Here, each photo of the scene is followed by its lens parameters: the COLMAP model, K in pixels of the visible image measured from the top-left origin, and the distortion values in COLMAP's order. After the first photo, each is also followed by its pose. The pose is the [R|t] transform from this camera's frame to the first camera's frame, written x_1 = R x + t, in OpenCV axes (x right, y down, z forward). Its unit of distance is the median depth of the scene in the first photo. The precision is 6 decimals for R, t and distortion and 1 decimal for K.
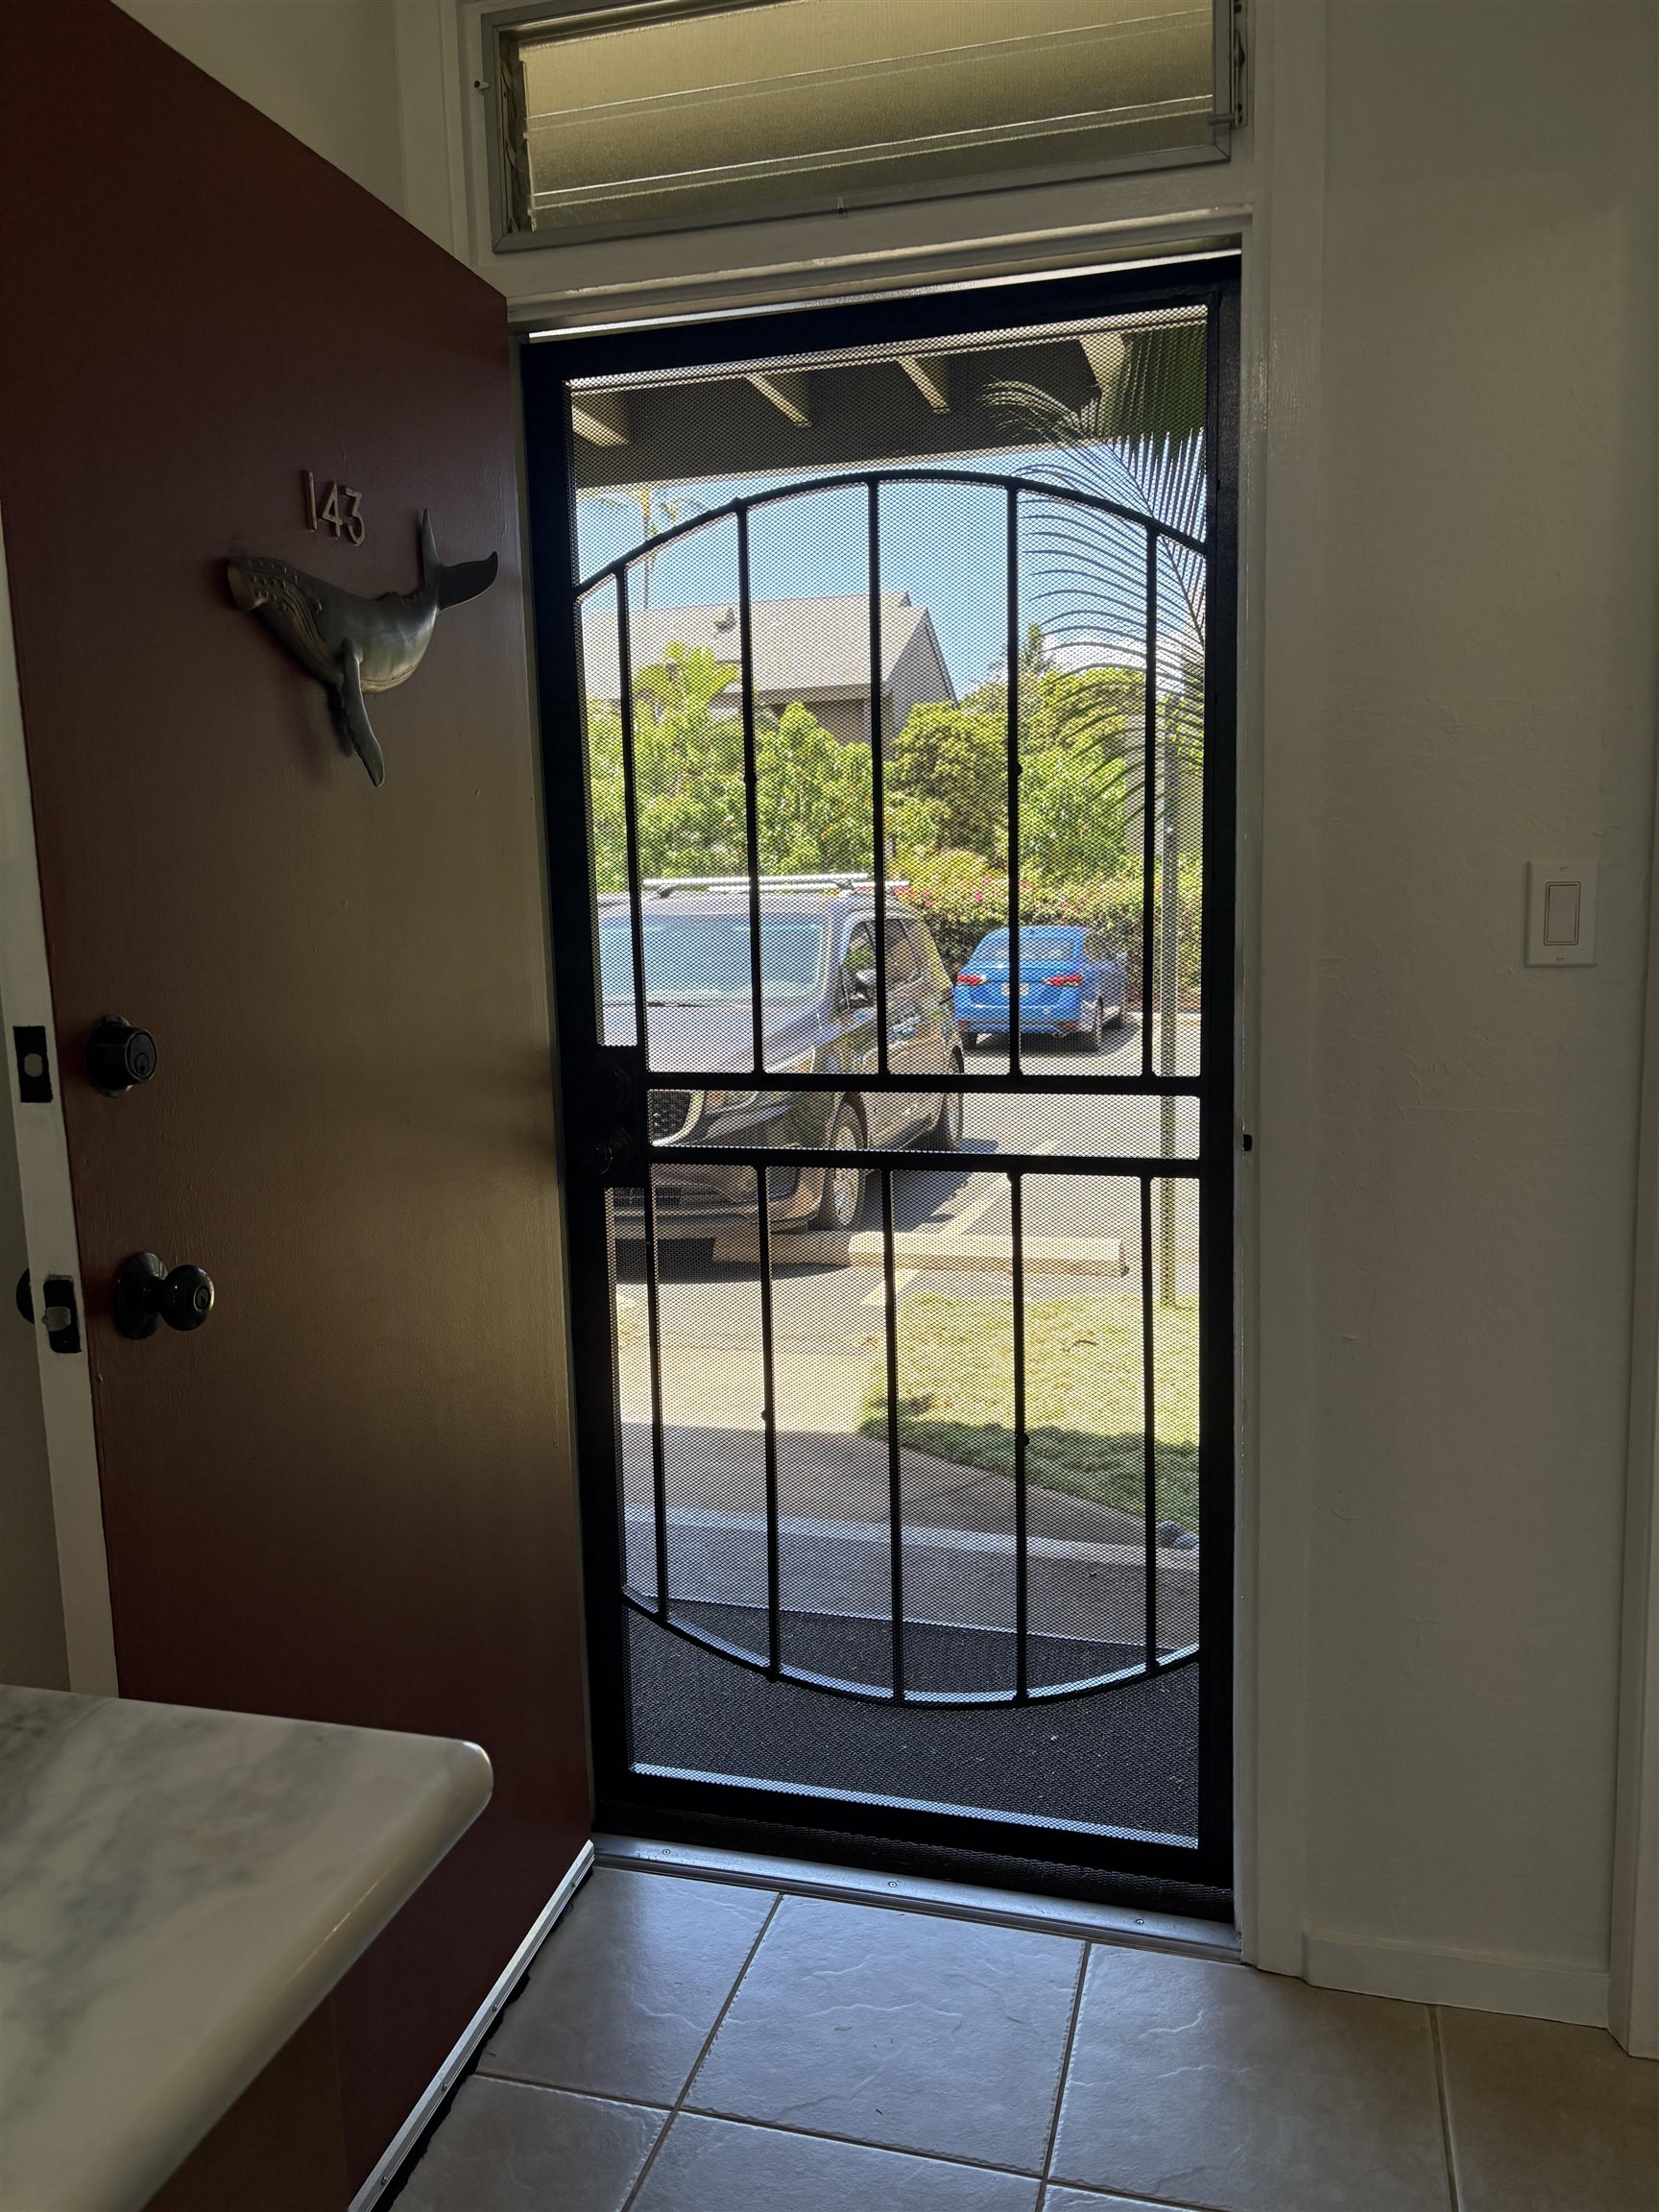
lens RADIAL K [[1673.2, 0, 829.2], [0, 1673.2, 1104.4], [0, 0, 1]] dist [0.020462, -0.004713]
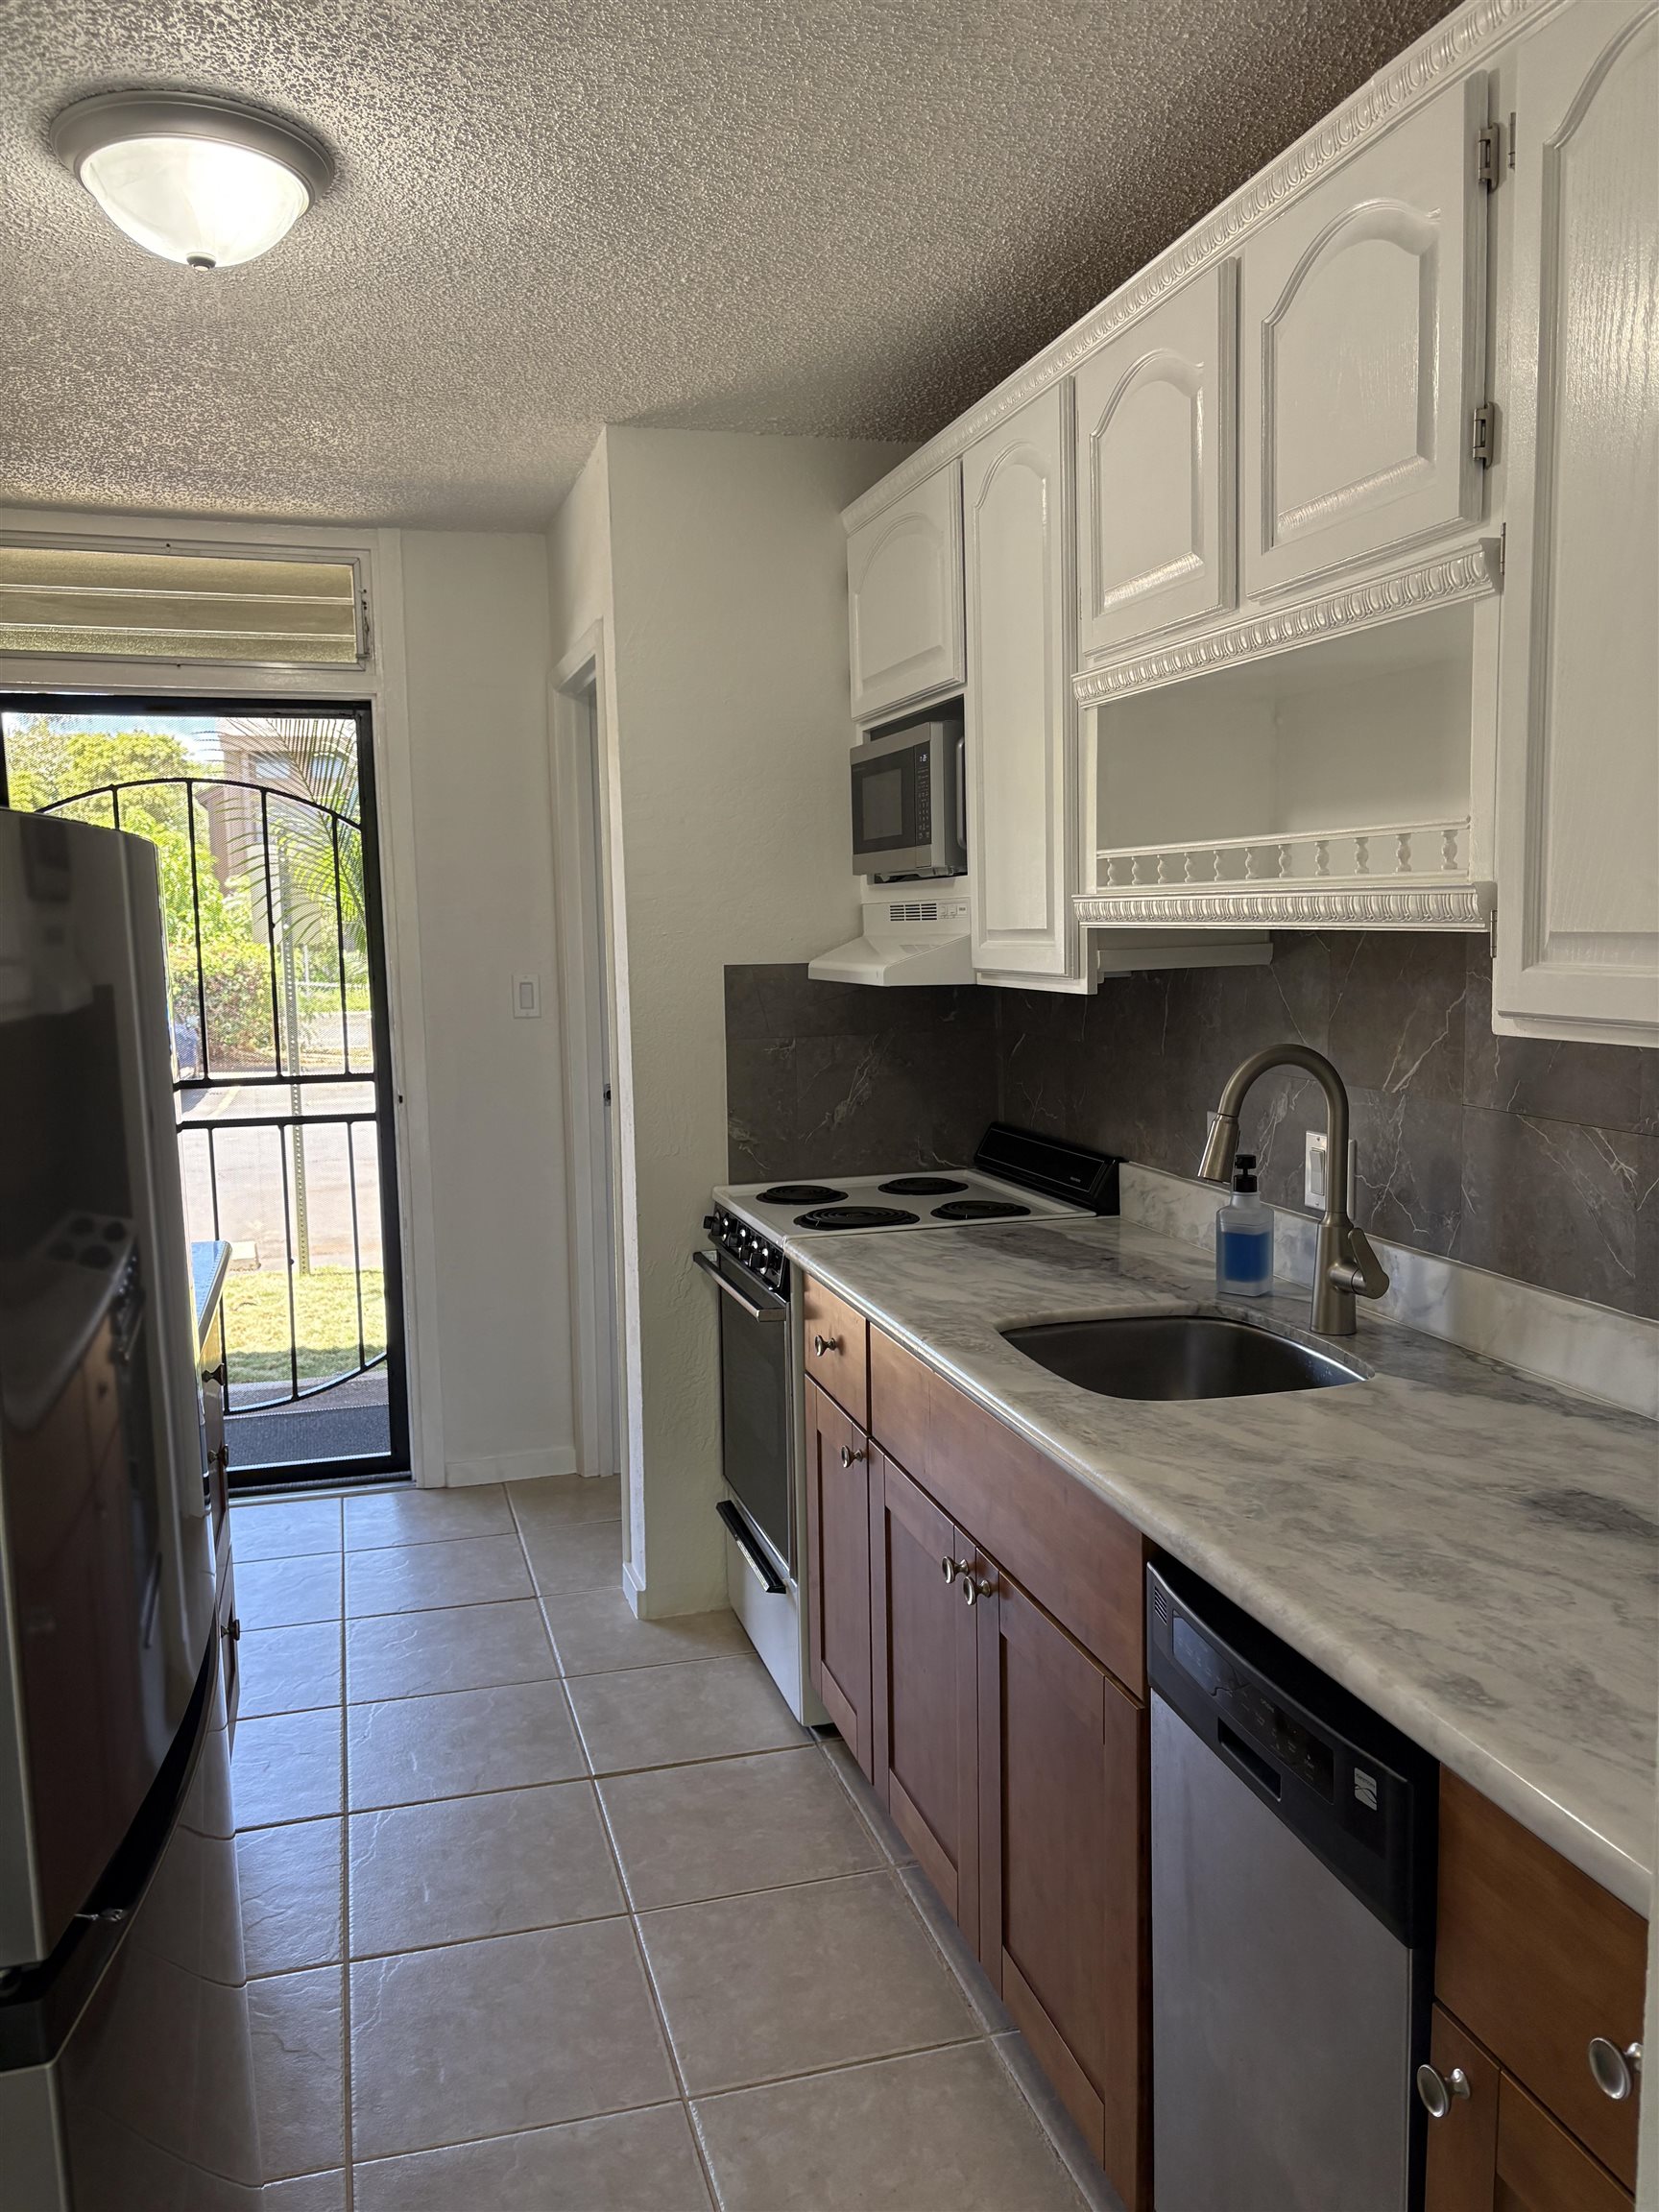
lens RADIAL K [[1673.2, 0, 826.7], [0, 1673.2, 1103.4], [0, 0, 1]] dist [0.020462, -0.004713]
pose [[0.851921, -0.048309, 0.521437, -0.383905], [0.067811, 0.997529, -0.018371, 0.096693], [-0.519261, 0.051010, 0.853092, -1.065851]]
